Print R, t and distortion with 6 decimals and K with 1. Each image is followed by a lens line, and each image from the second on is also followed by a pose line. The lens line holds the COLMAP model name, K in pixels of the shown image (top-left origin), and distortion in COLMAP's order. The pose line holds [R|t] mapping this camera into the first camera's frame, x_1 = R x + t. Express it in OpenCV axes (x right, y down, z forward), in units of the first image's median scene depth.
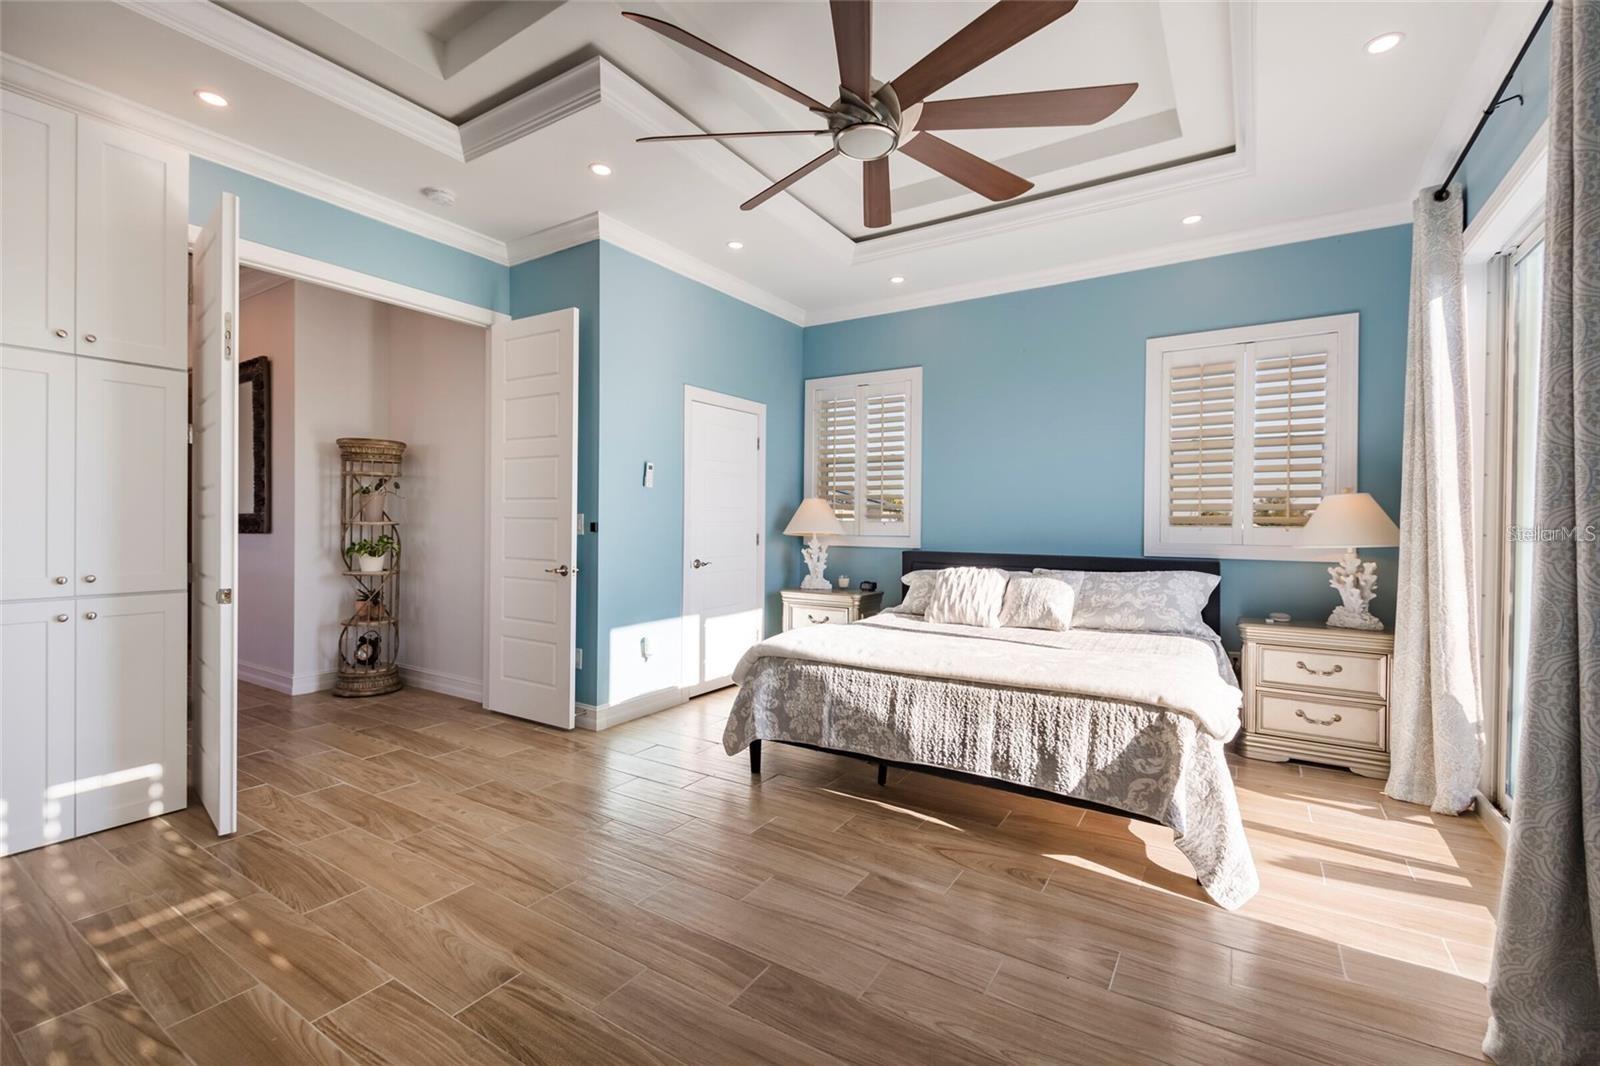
lens RADIAL K [[708.1, 0, 792.5], [0, 708.1, 524.4], [0, 0, 1]] dist [0.027474, -0.012509]
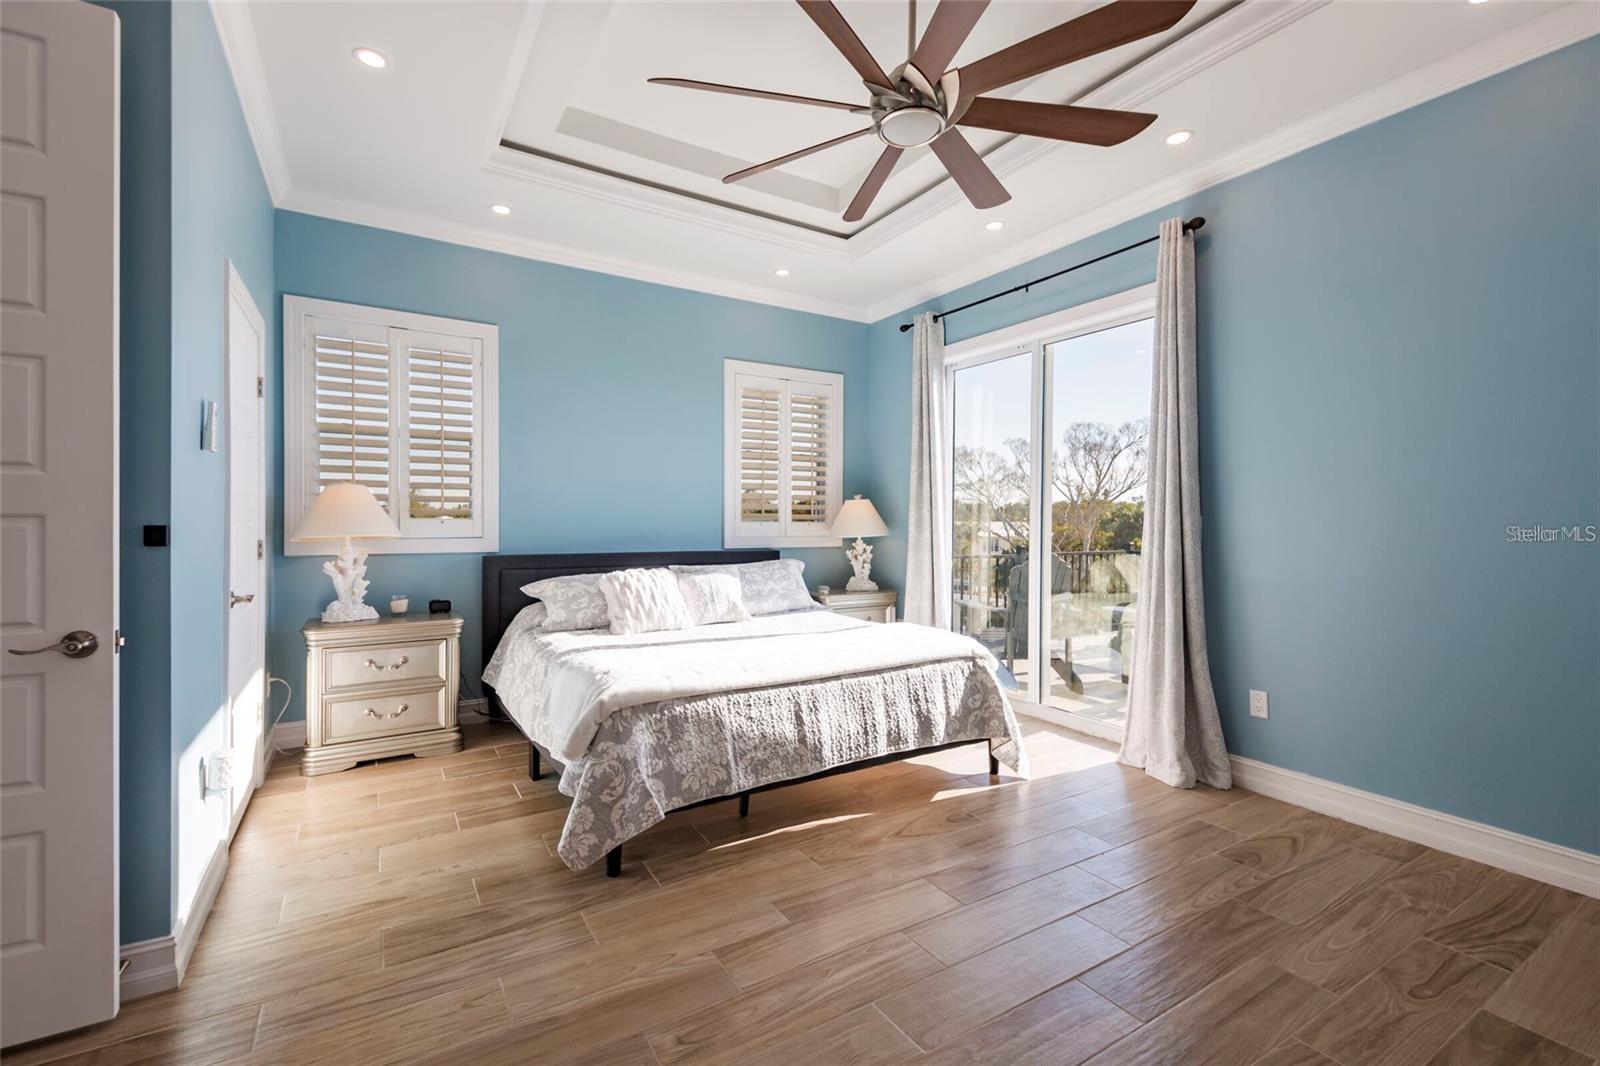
lens RADIAL K [[708.1, 0, 792.5], [0, 708.1, 524.4], [0, 0, 1]] dist [0.027474, -0.012509]
pose [[0.422474, -0.011366, 0.906304, -0.677556], [0.001839, 0.999930, 0.011683, -0.010290], [-0.906373, -0.003269, 0.422465, 0.589000]]
